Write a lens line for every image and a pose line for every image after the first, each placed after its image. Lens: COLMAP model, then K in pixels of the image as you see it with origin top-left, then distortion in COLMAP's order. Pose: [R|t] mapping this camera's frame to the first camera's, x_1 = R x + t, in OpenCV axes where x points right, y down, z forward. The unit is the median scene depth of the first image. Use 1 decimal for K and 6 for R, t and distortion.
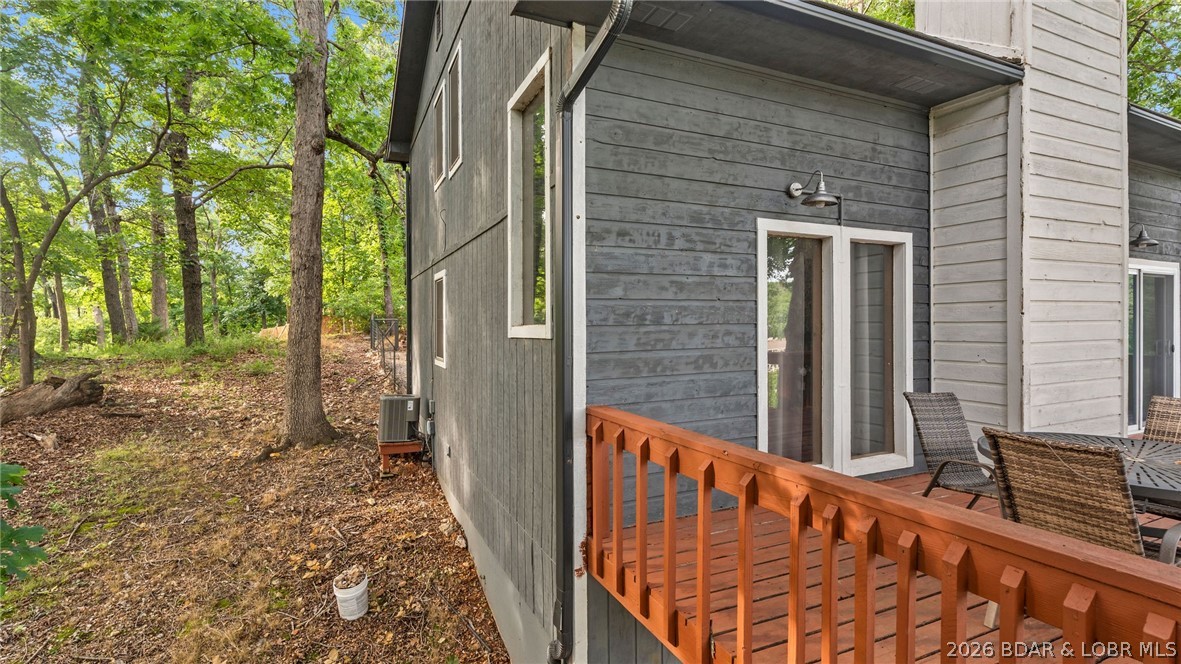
lens RADIAL K [[525.8, 0, 590.5], [0, 525.8, 332.0], [0, 0, 1]] dist [0.000841, 0.001206]
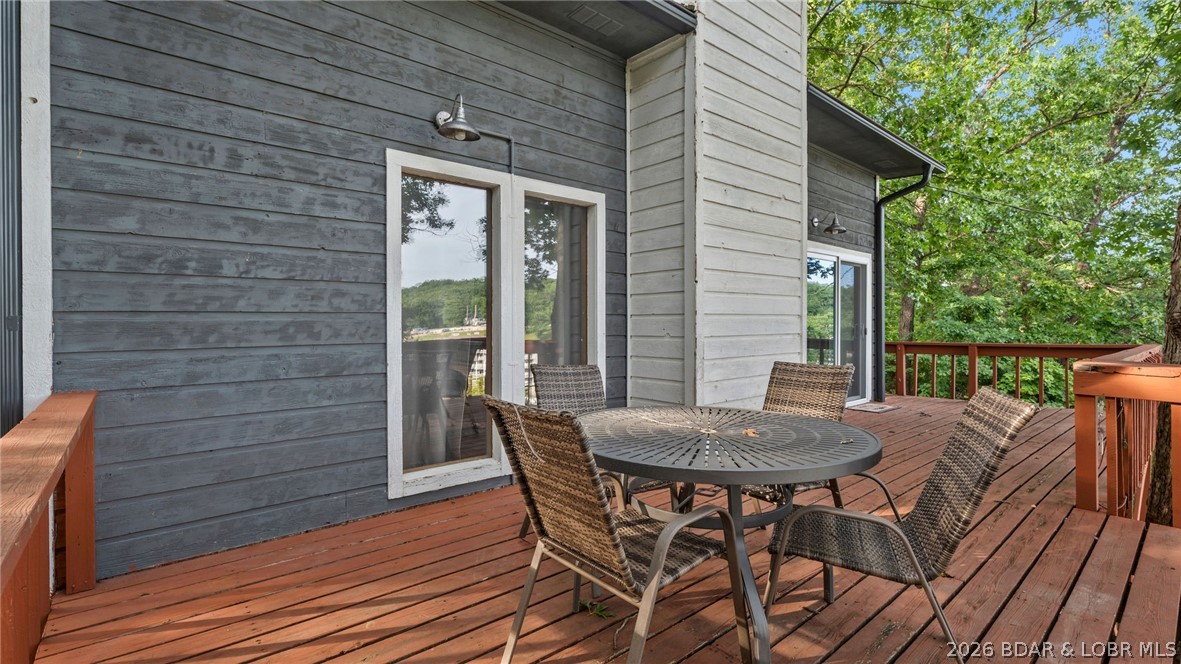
lens RADIAL K [[525.8, 0, 590.5], [0, 525.8, 332.0], [0, 0, 1]] dist [0.000841, 0.001206]
pose [[0.960865, 0.004359, 0.276982, 0.396873], [-0.005839, 0.999973, 0.004519, 0.051433], [-0.276955, -0.005959, 0.960864, 0.163948]]
